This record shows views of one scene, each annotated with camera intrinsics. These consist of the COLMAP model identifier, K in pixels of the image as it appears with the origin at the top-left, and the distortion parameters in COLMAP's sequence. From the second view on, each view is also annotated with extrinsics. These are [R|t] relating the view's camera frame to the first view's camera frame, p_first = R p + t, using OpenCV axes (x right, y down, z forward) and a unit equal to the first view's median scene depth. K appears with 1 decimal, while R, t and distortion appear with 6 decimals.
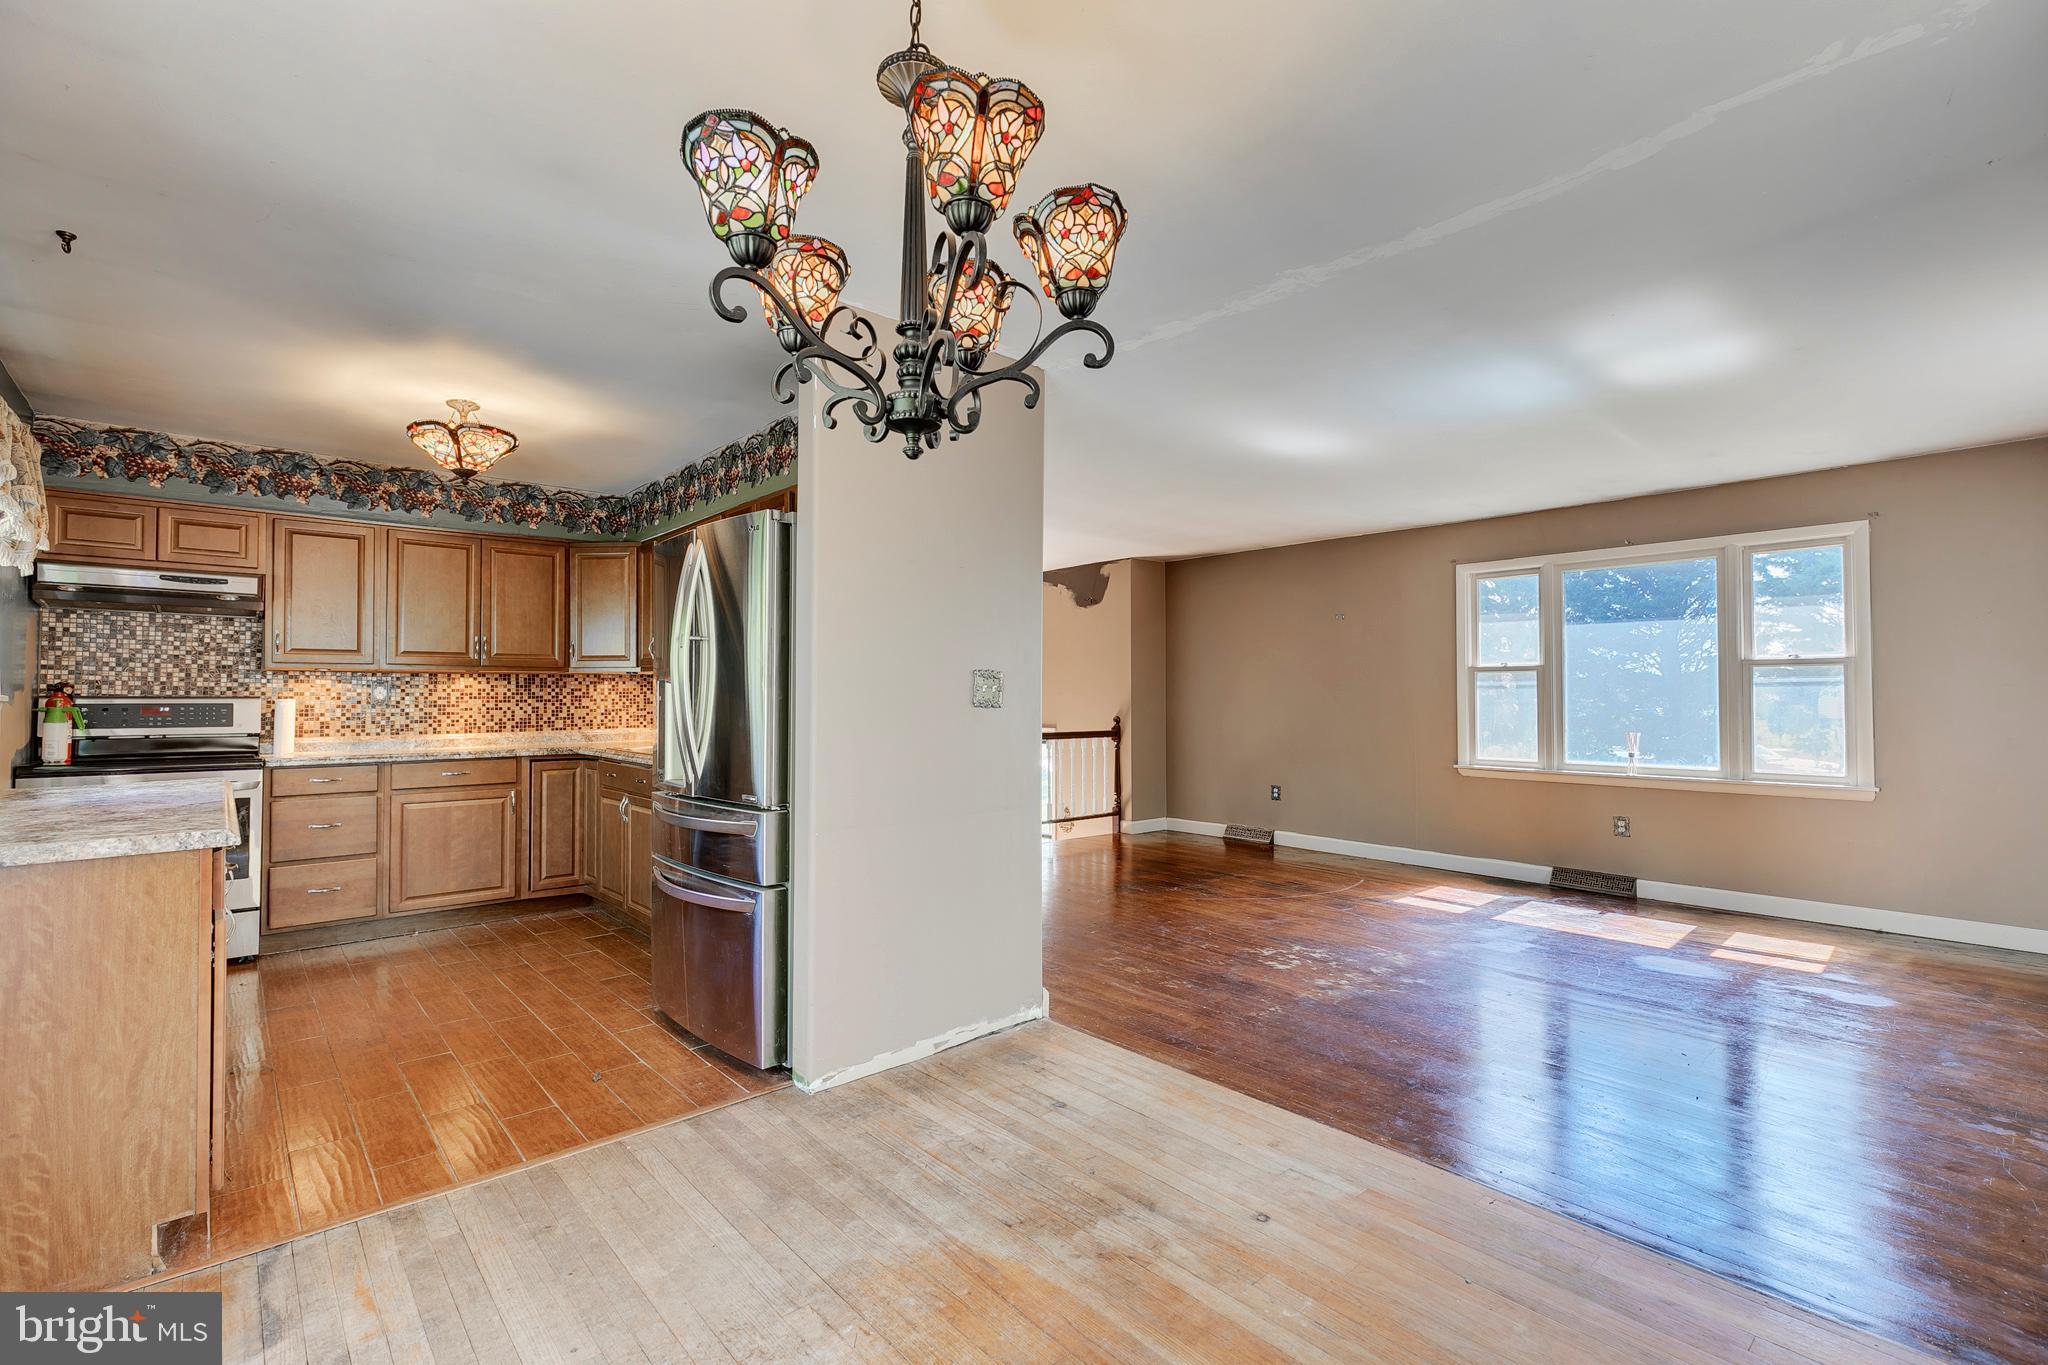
lens RADIAL K [[910.4, 0, 1022.6], [0, 910.4, 681.7], [0, 0, 1]] dist [0.004405, 0.000660]
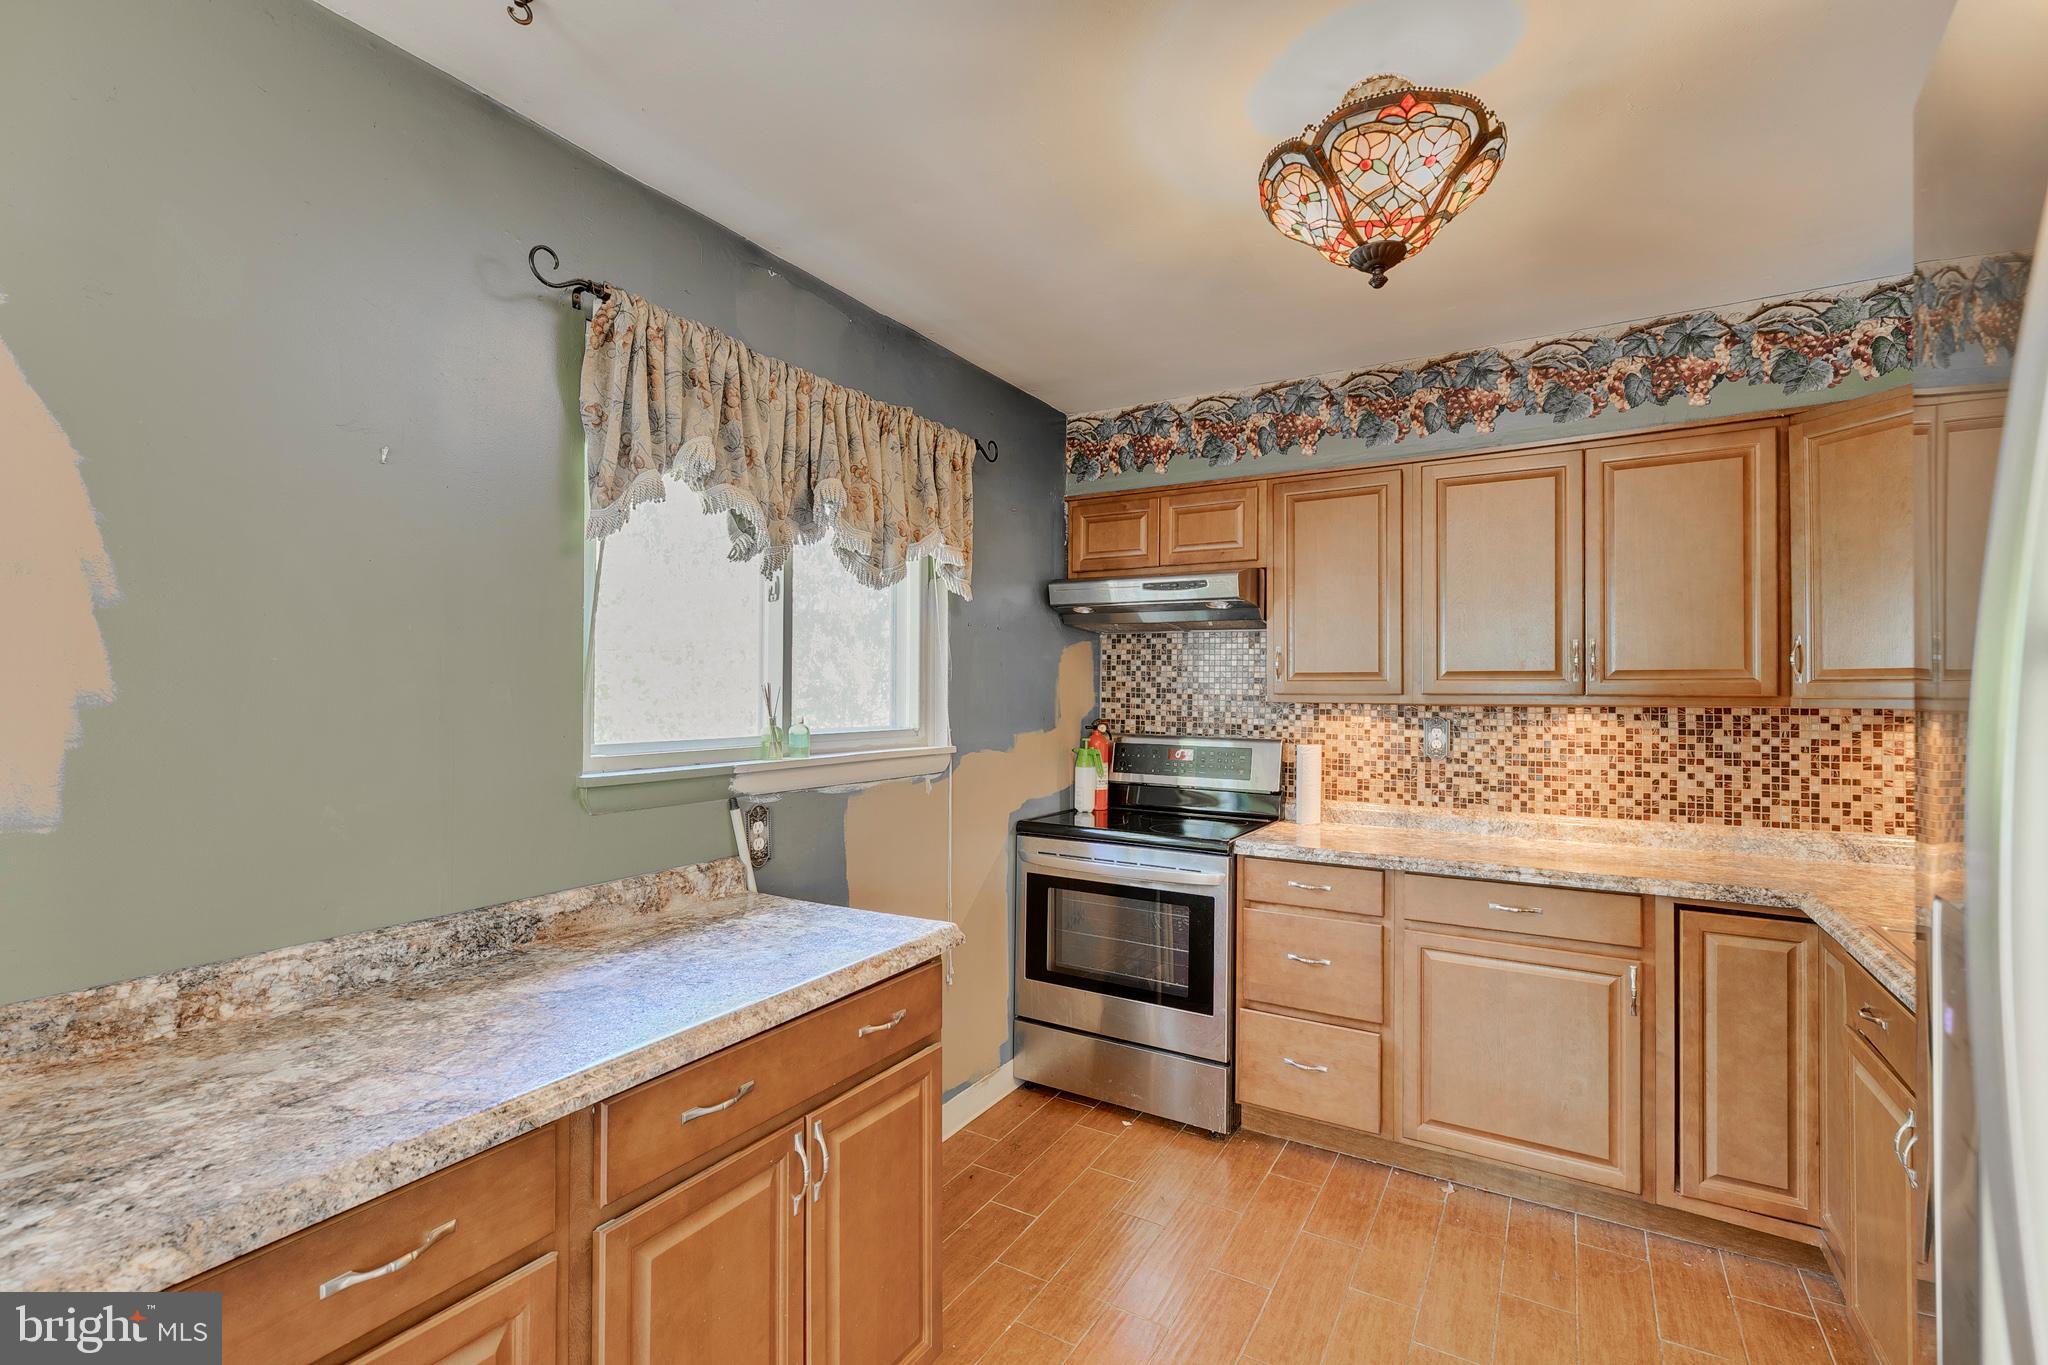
lens RADIAL K [[910.4, 0, 1022.6], [0, 910.4, 681.7], [0, 0, 1]] dist [0.004405, 0.000660]
pose [[0.303976, -0.004169, -0.952670, -0.222450], [0.009986, 0.999949, -0.001190, -0.031101], [0.952627, -0.009152, 0.304003, 0.603326]]
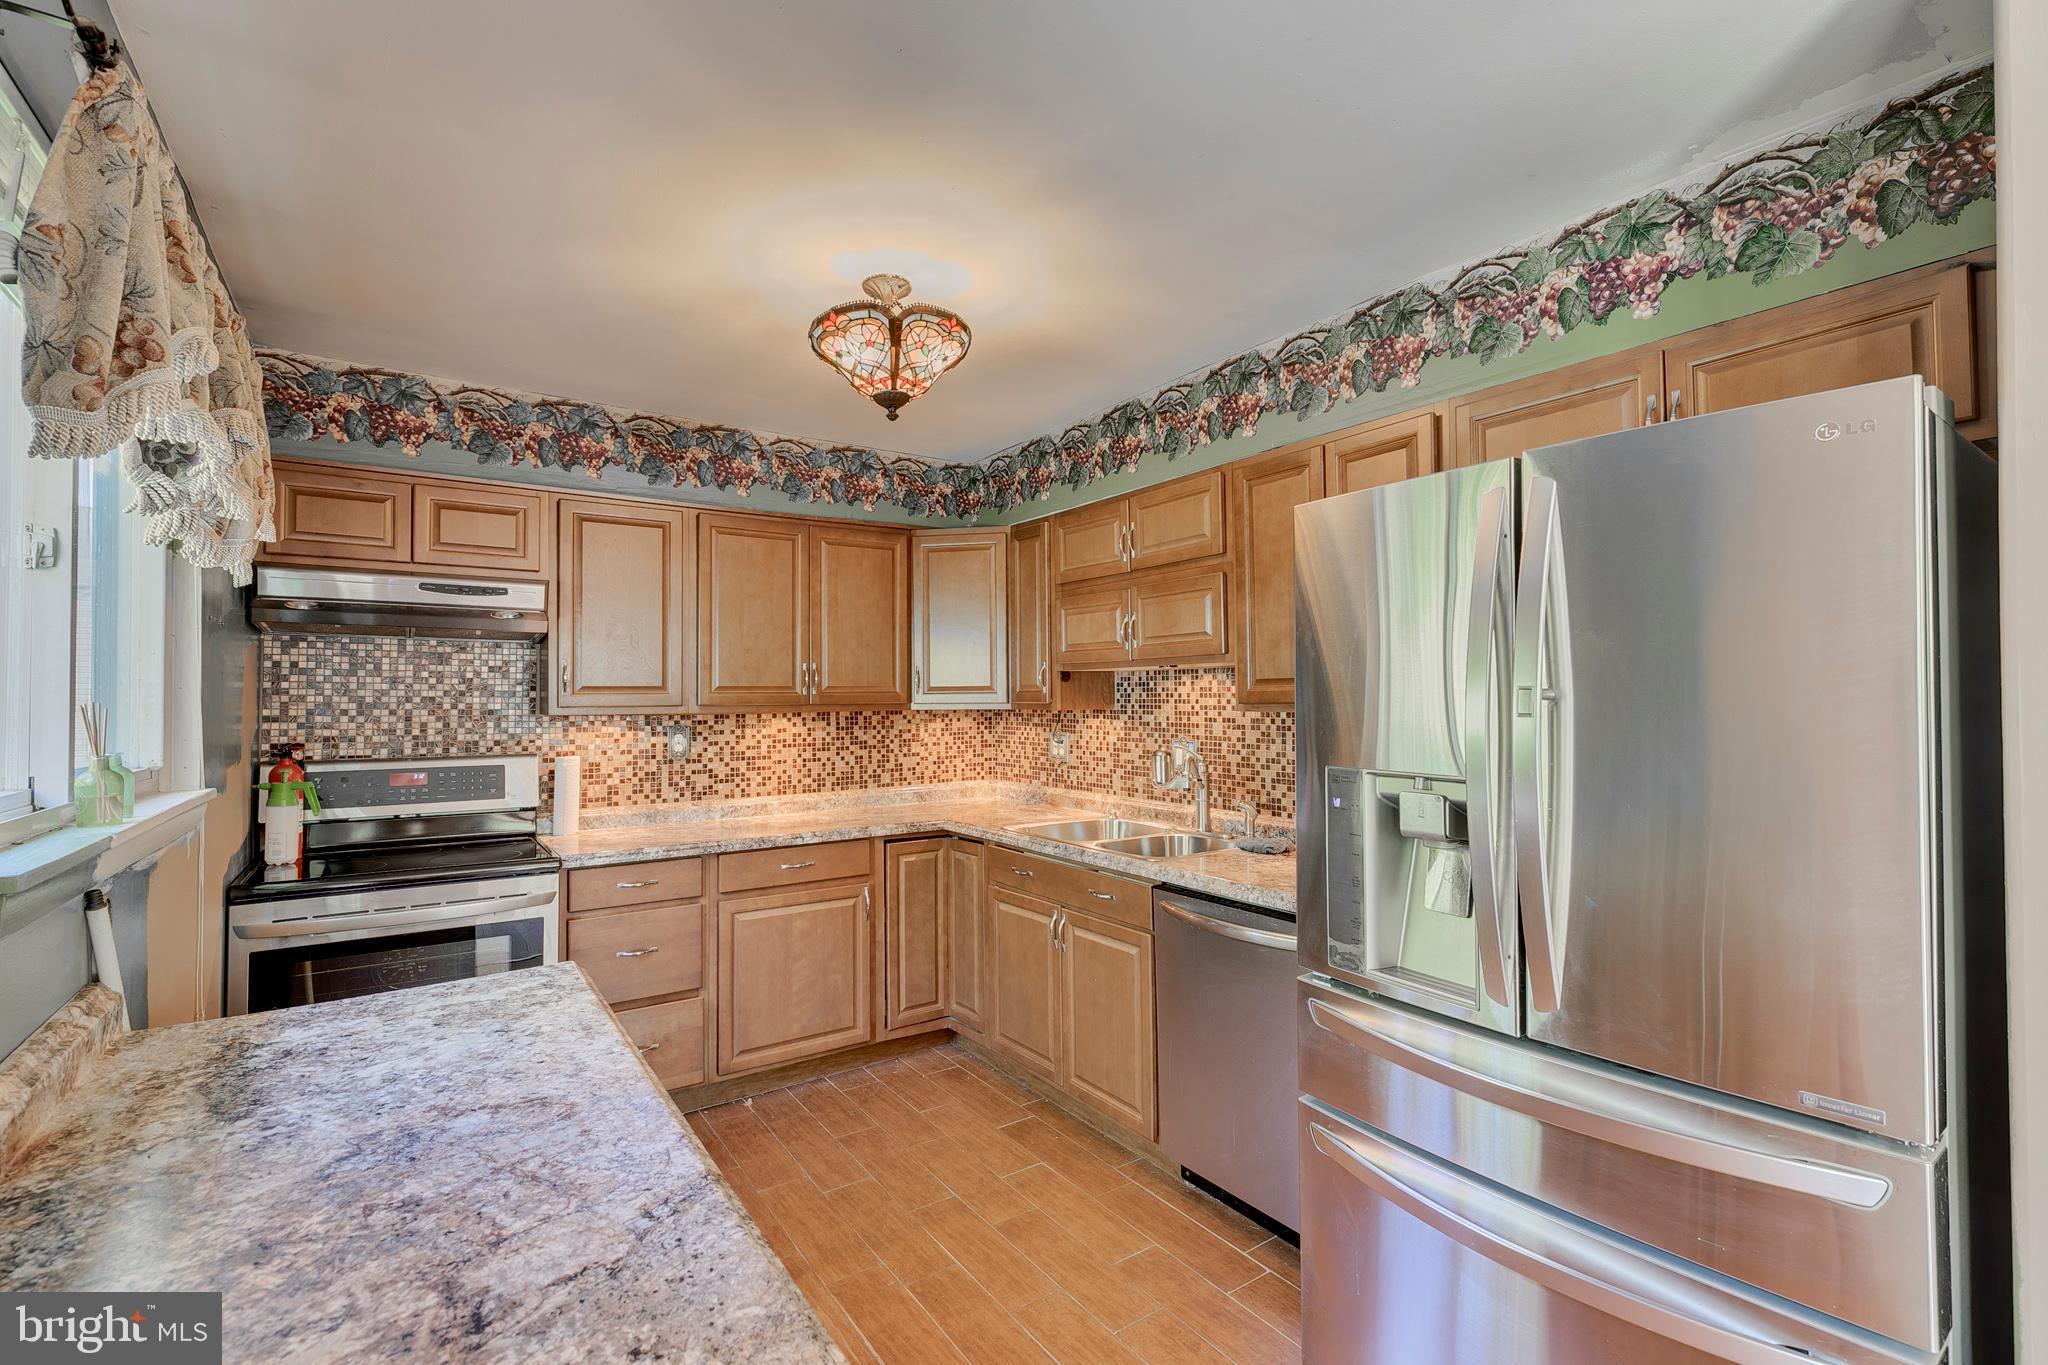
lens RADIAL K [[910.4, 0, 1022.6], [0, 910.4, 681.7], [0, 0, 1]] dist [0.004405, 0.000660]
pose [[0.992367, -0.006168, -0.123161, -0.382818], [0.006141, 0.999981, -0.000600, -0.037500], [0.123163, -0.000161, 0.992386, 0.354355]]
